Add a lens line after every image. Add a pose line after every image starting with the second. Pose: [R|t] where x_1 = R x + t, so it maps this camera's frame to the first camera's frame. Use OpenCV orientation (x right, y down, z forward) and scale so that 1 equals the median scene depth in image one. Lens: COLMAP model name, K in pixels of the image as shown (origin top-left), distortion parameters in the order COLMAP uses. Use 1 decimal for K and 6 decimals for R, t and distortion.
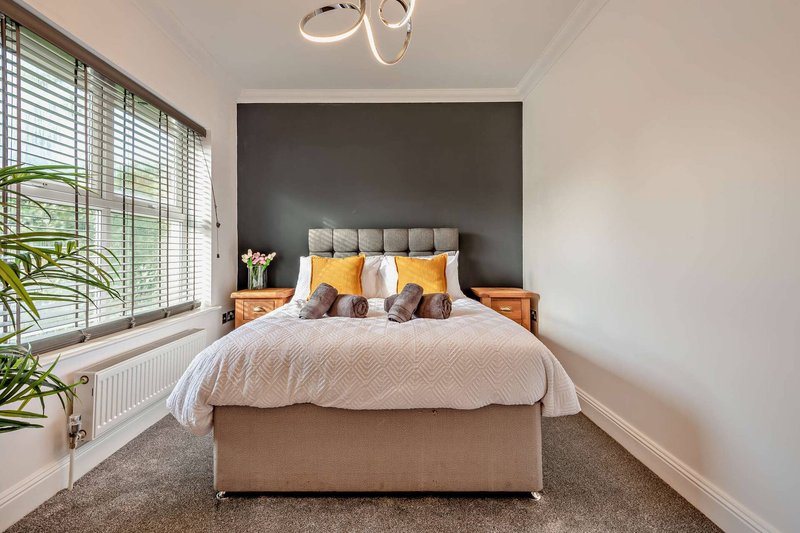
lens RADIAL K [[368.1, 0, 397.5], [0, 368.1, 250.2], [0, 0, 1]] dist [0.009403, -0.000733]
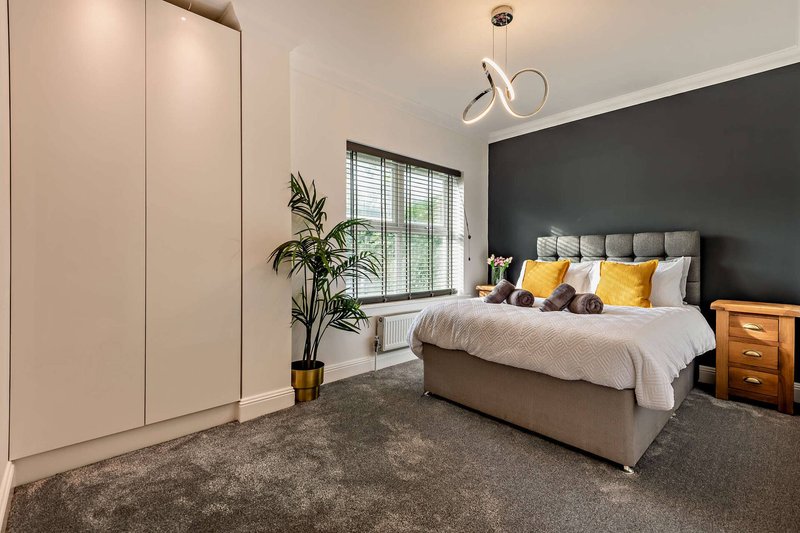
lens RADIAL K [[362.5, 0, 404.9], [0, 362.5, 257.0], [0, 0, 1]] dist [0.001534, -0.000628]
pose [[0.691137, 0.008101, -0.722678, 0.356951], [-0.001362, 0.999950, 0.009906, -0.005815], [0.722722, -0.005862, 0.691114, -0.139818]]
